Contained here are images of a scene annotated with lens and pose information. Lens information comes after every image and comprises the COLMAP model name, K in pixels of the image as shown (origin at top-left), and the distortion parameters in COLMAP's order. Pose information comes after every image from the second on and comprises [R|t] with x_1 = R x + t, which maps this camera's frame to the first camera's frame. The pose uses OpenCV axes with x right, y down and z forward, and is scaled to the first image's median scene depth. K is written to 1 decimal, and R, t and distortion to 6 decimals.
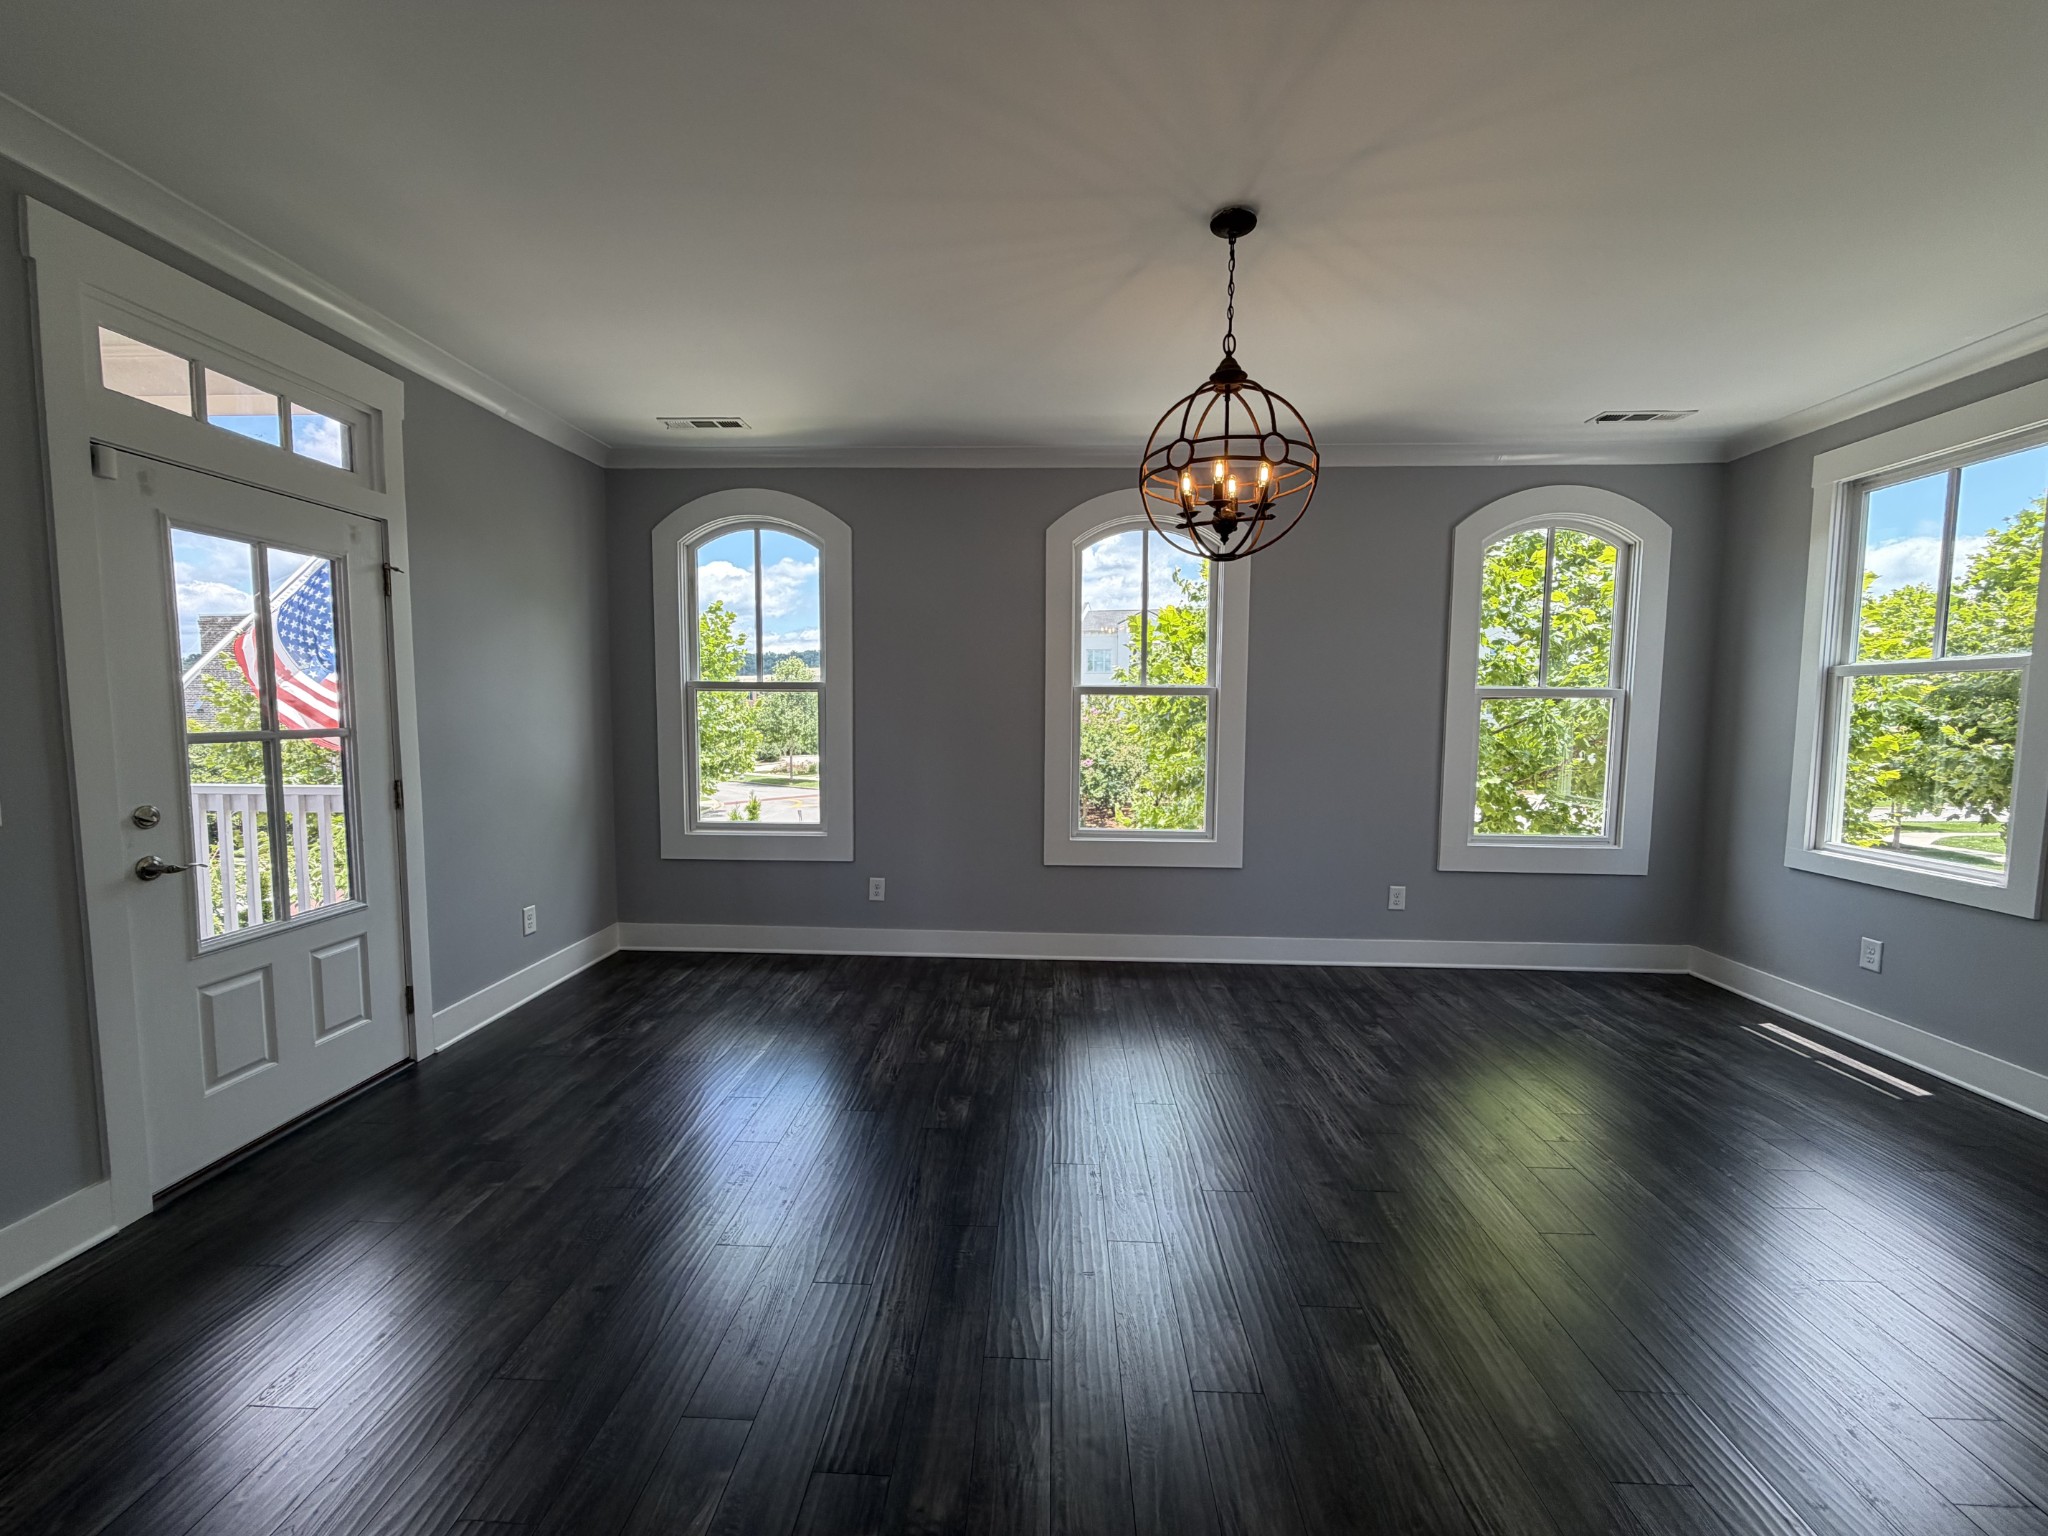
lens RADIAL K [[816.1, 0, 1018.1], [0, 816.1, 769.2], [0, 0, 1]] dist [-0.000404, 0.000657]
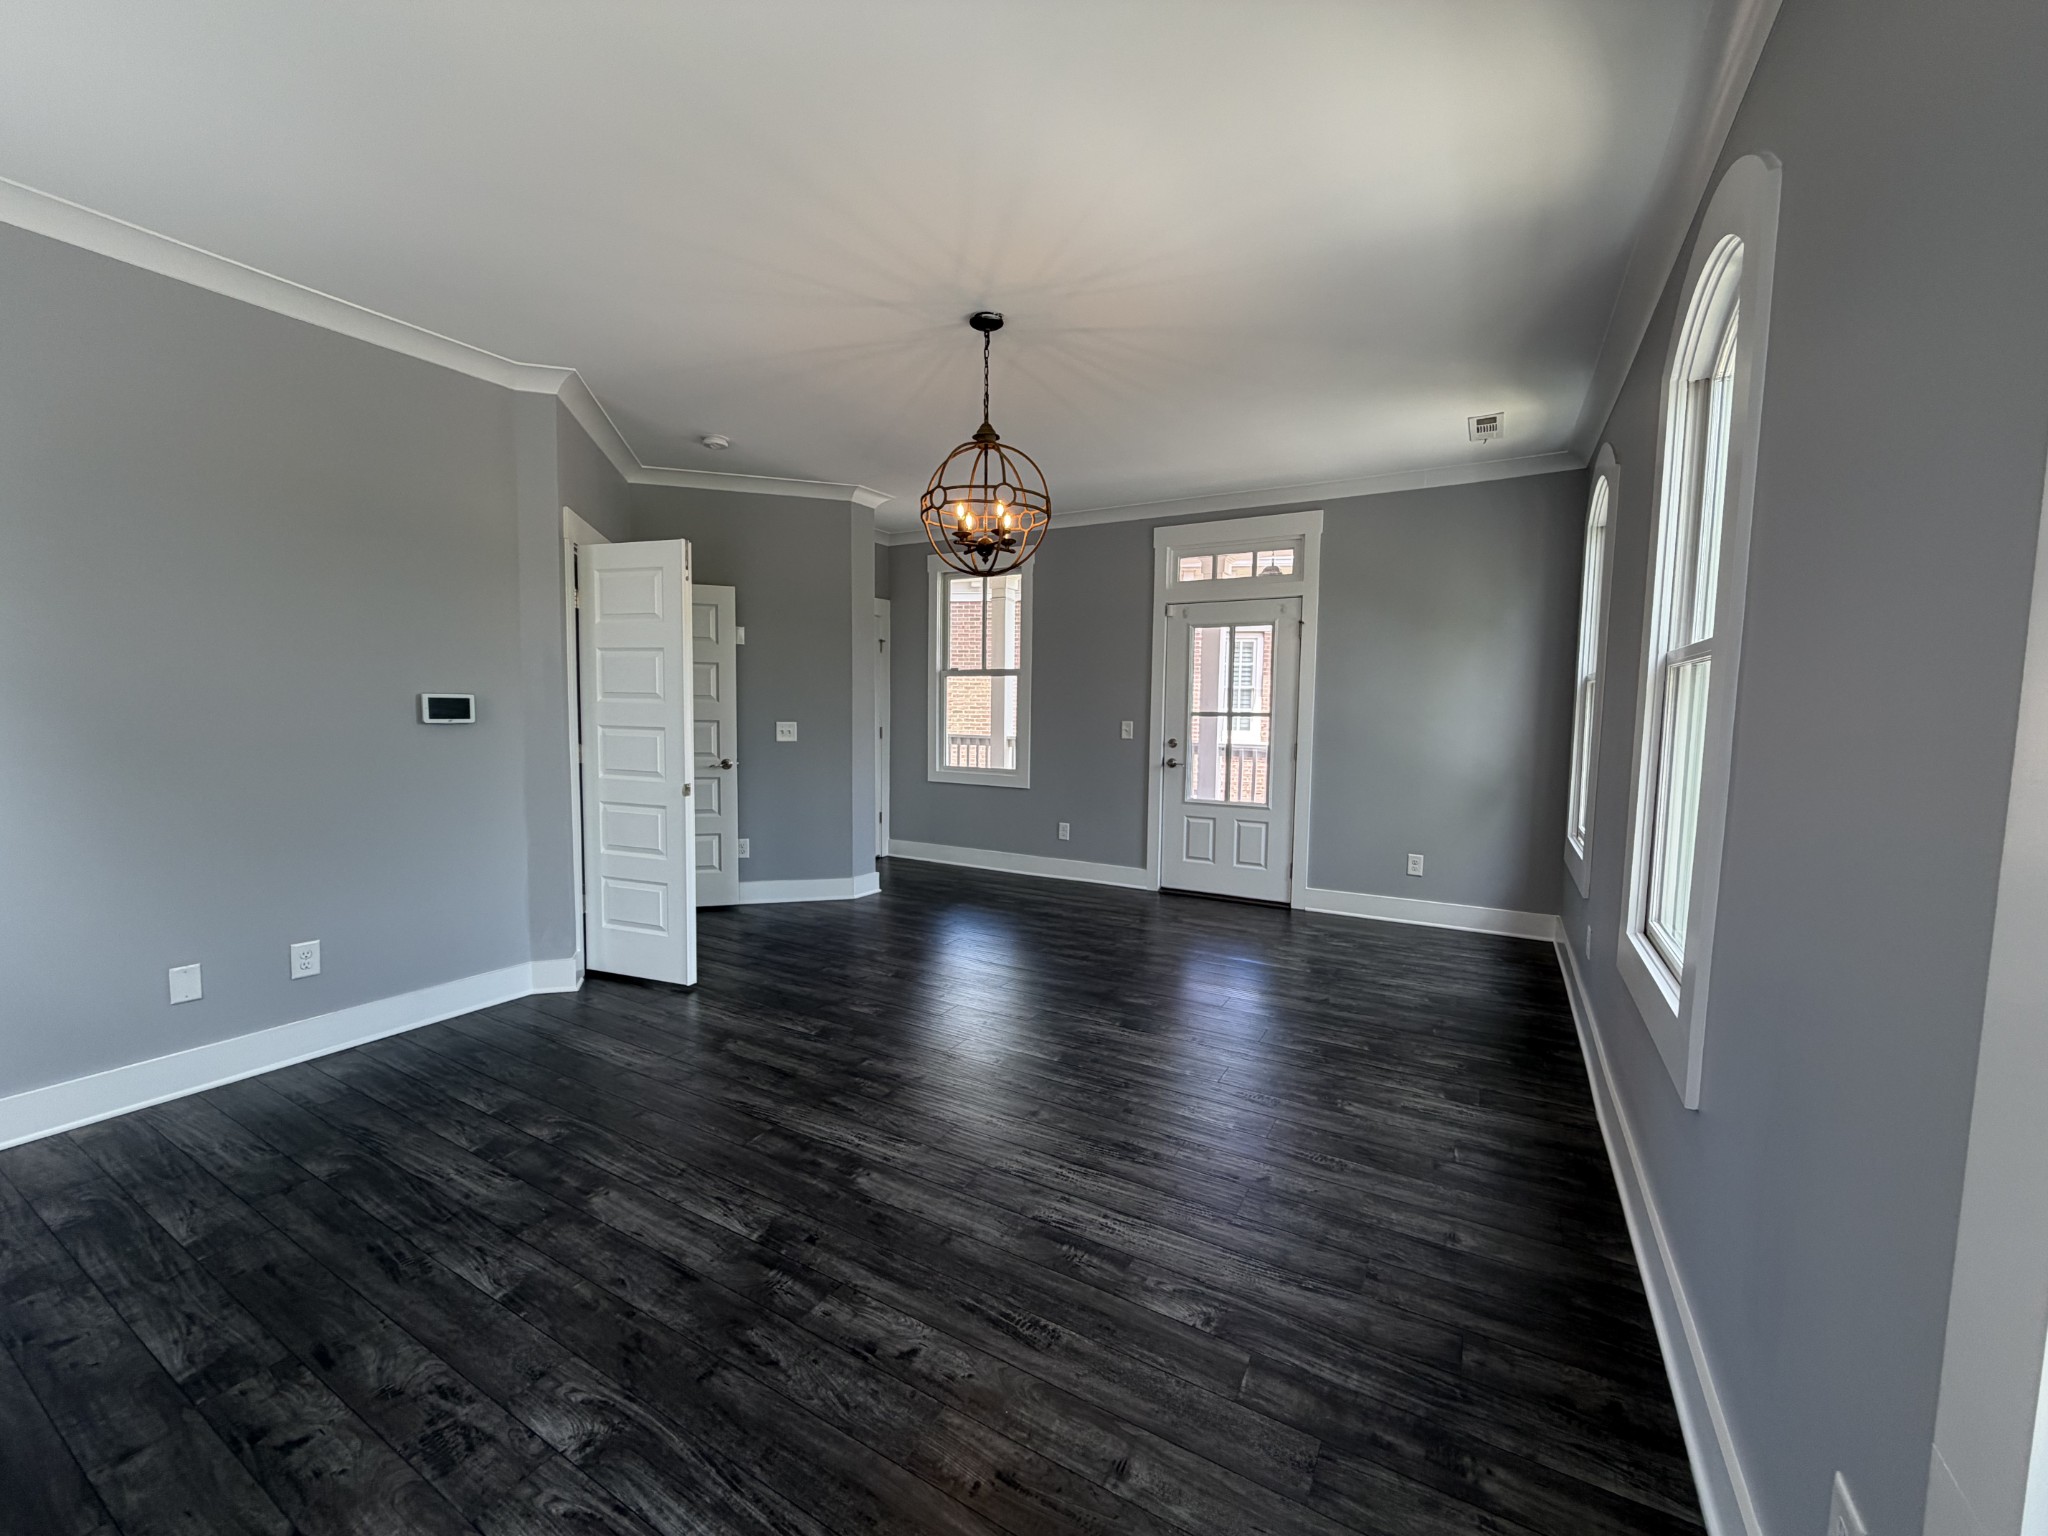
lens RADIAL K [[816.1, 0, 1018.1], [0, 816.1, 769.2], [0, 0, 1]] dist [-0.000404, 0.000657]
pose [[-0.462076, 0.057050, -0.885003, 0.887561], [-0.081837, 0.990928, 0.106607, -0.057482], [0.883056, 0.121687, -0.453215, 1.058626]]
